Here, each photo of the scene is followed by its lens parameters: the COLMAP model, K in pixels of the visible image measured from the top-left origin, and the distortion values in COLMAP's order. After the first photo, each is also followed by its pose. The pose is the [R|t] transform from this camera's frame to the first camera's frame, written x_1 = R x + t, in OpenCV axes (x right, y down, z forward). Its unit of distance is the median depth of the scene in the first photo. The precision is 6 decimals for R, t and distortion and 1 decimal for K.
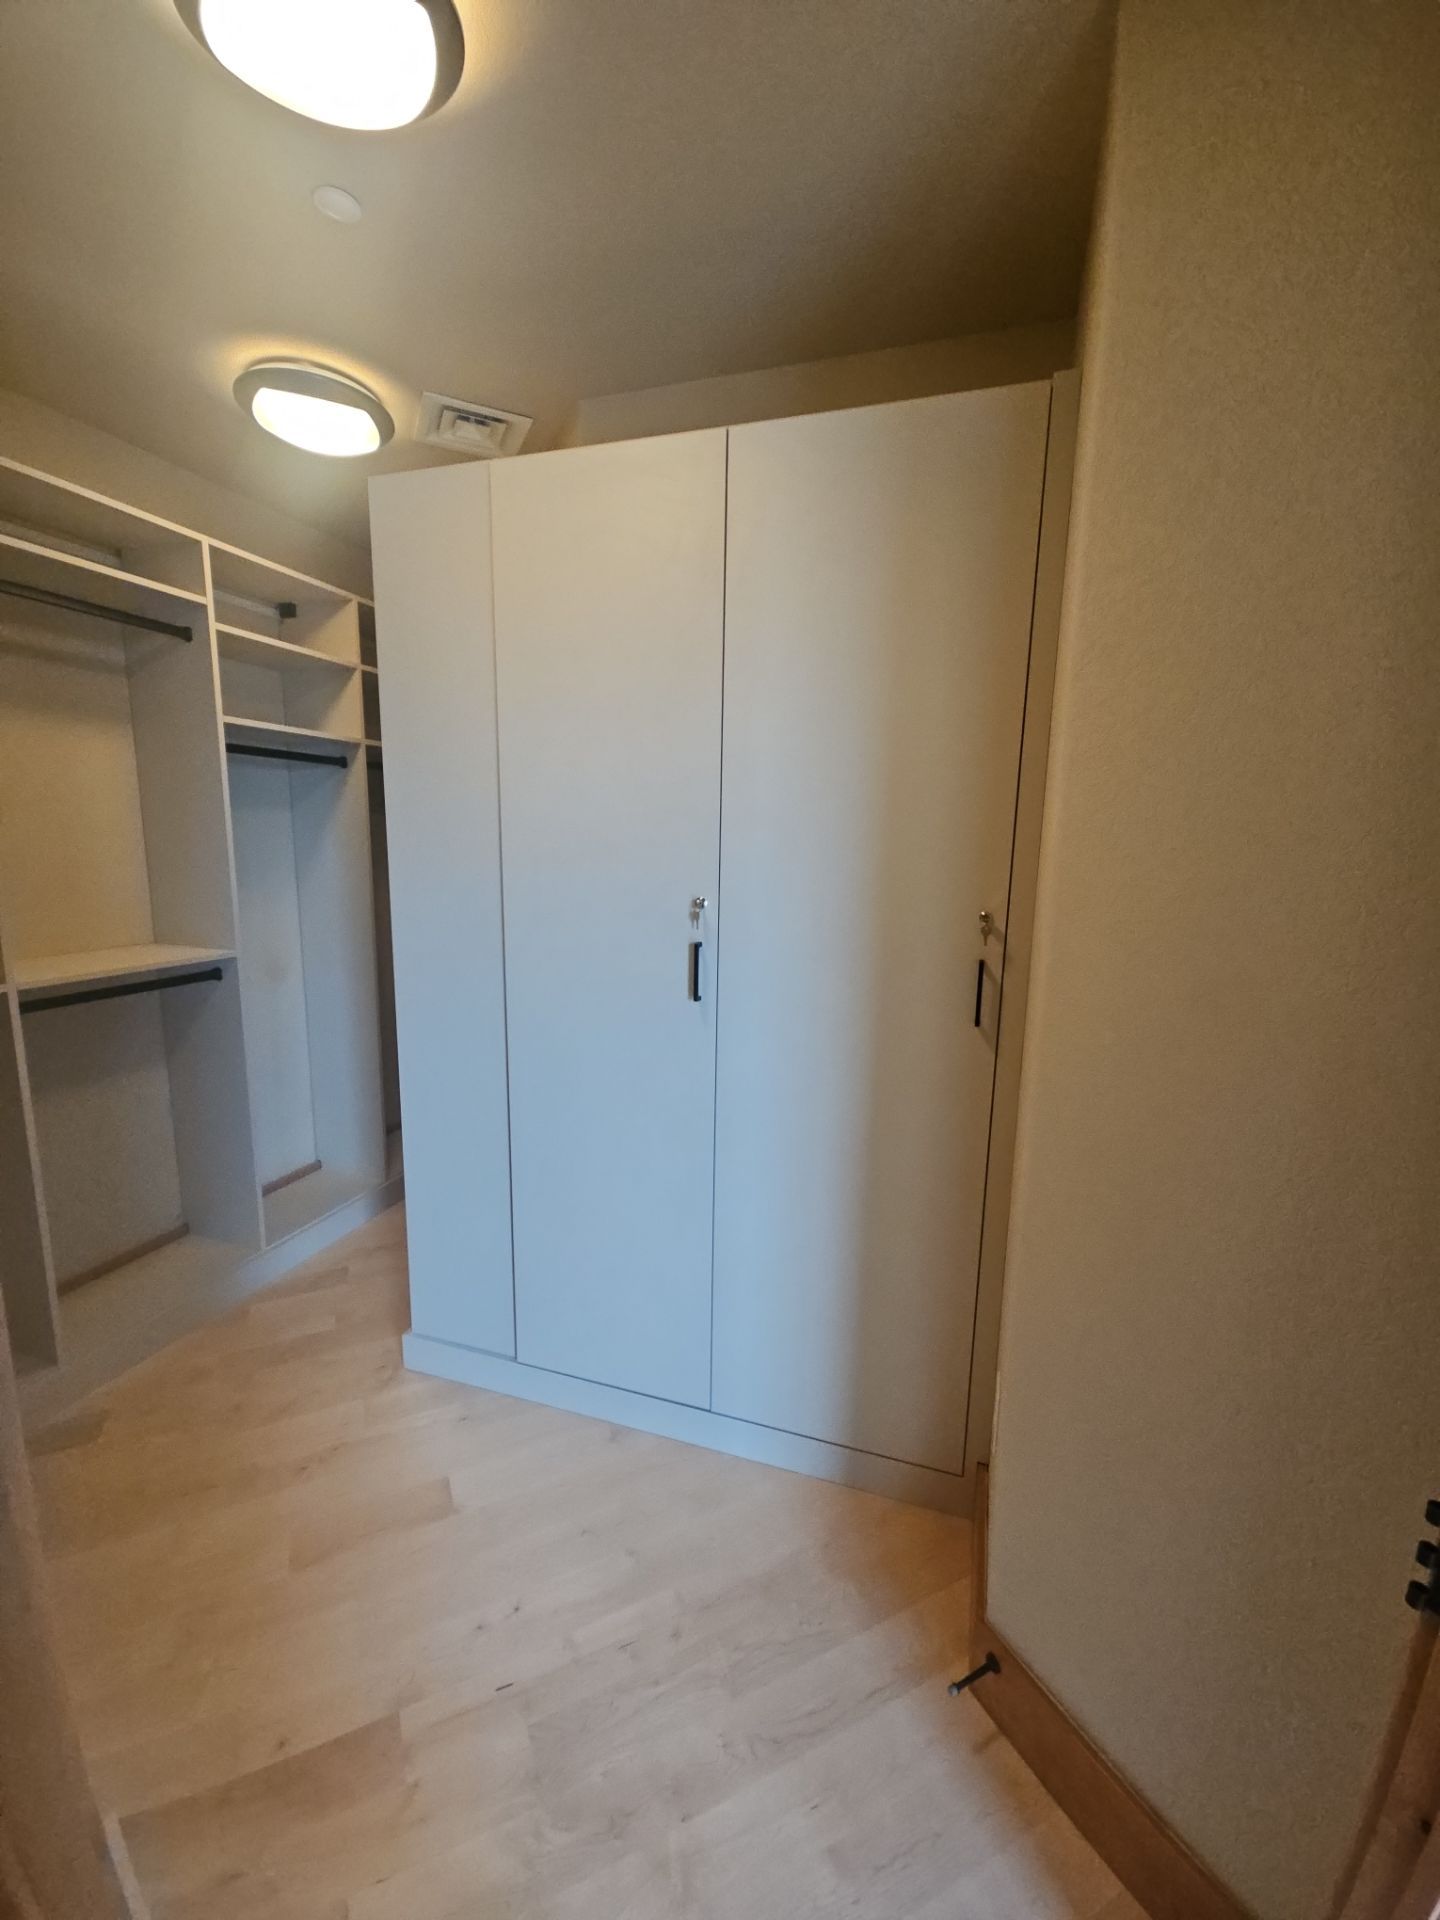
lens RADIAL K [[797.2, 0, 720.6], [0, 797.2, 957.2], [0, 0, 1]] dist [0.018464, -0.000275]
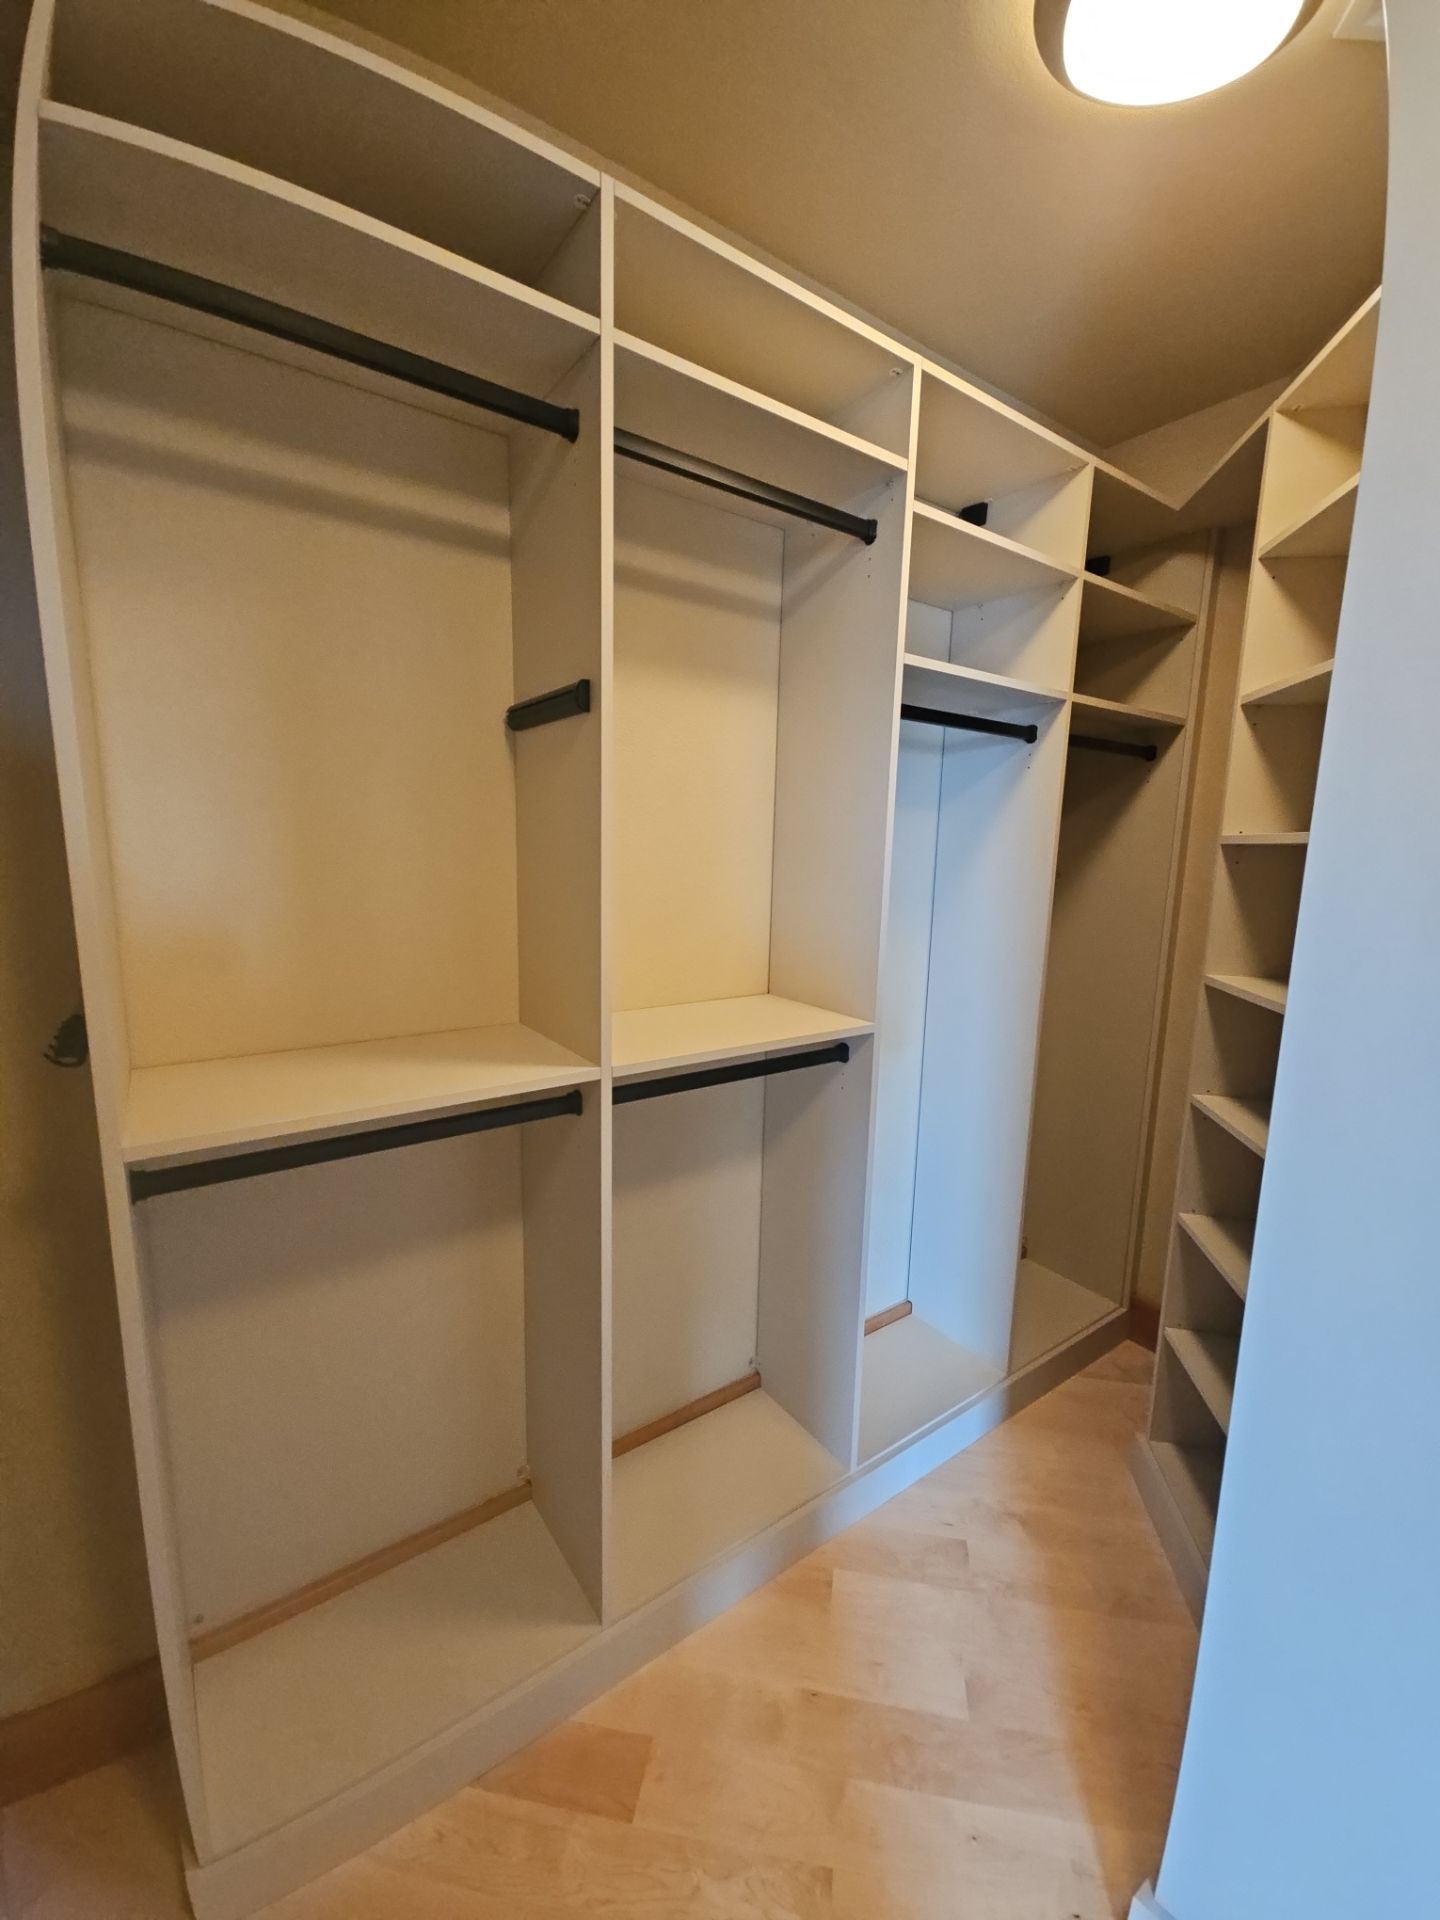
lens RADIAL K [[797.2, 0, 704.2], [0, 797.2, 959.0], [0, 0, 1]] dist [0.018464, -0.000275]
pose [[0.802477, 0.092169, -0.589521, -0.340356], [-0.105300, 0.994367, 0.012127, -0.051827], [0.587318, 0.052345, 0.807662, 0.401621]]
